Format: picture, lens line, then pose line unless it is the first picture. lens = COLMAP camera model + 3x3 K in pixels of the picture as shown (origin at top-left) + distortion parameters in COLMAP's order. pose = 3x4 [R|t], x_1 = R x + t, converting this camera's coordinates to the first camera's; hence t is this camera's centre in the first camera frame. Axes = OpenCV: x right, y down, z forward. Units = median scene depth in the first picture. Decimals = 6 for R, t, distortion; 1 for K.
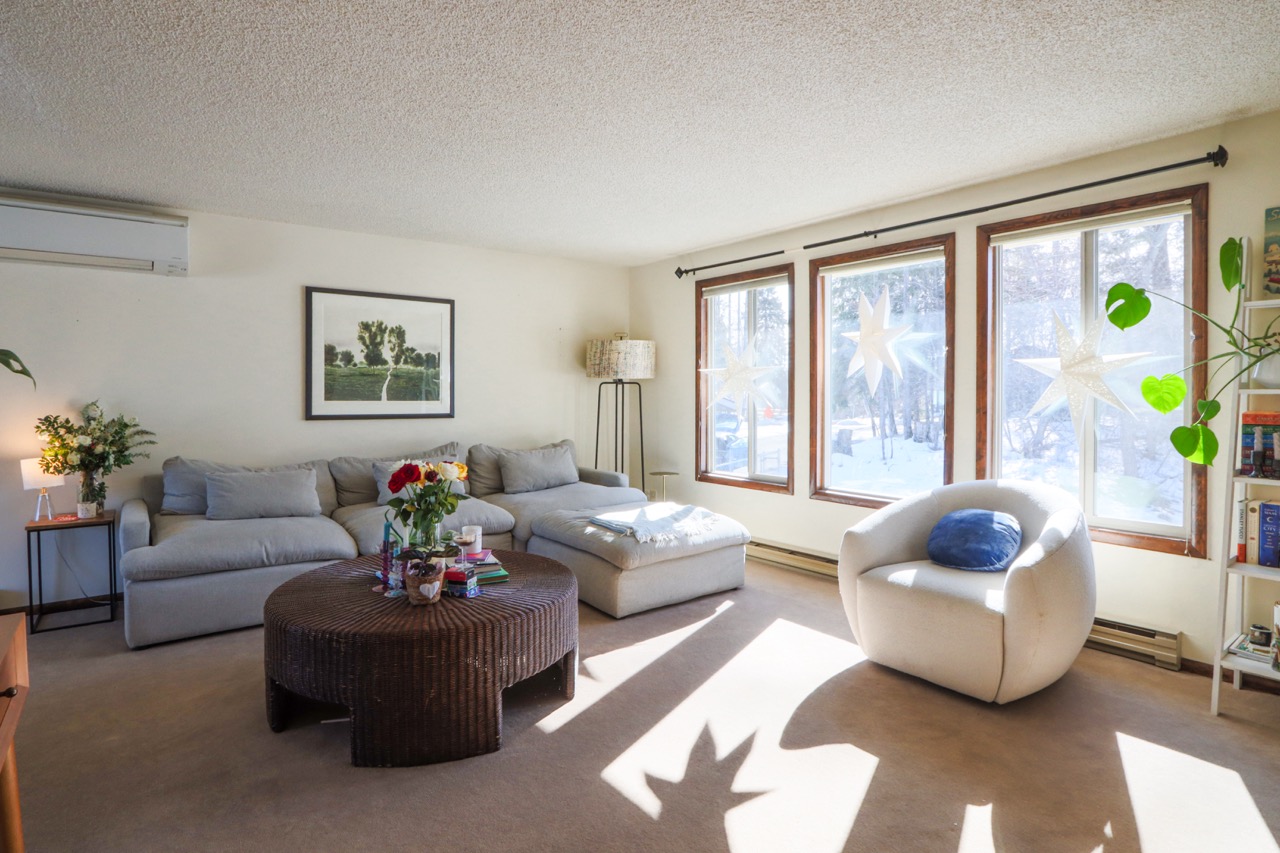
lens RADIAL K [[695.8, 0, 638.3], [0, 695.8, 399.9], [0, 0, 1]] dist [-0.023591, 0.001128]
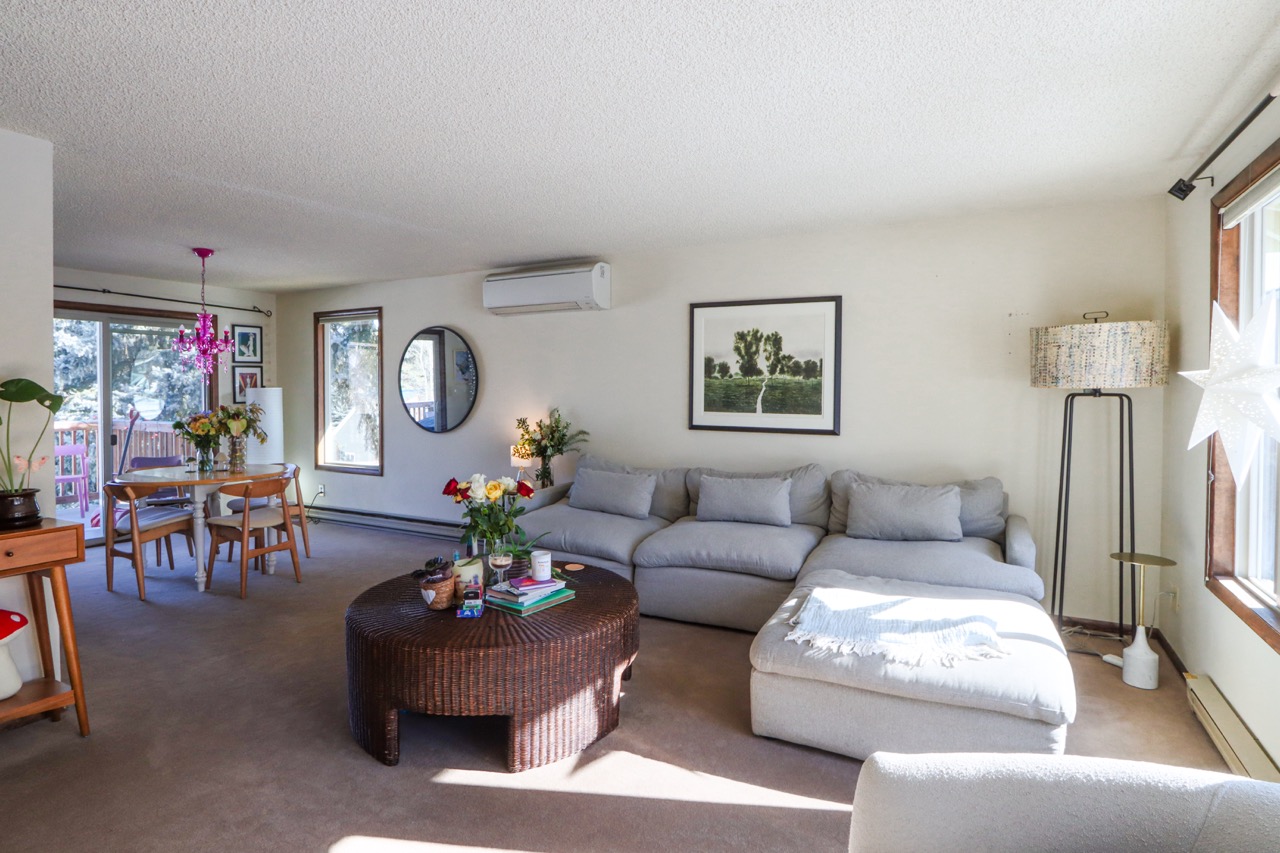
lens RADIAL K [[695.8, 0, 638.3], [0, 695.8, 399.9], [0, 0, 1]] dist [-0.023591, 0.001128]
pose [[0.387607, 0.016493, -0.921677, 0.446561], [-0.012898, 0.999839, 0.012467, -0.026650], [0.921734, 0.007056, 0.387758, 0.480290]]
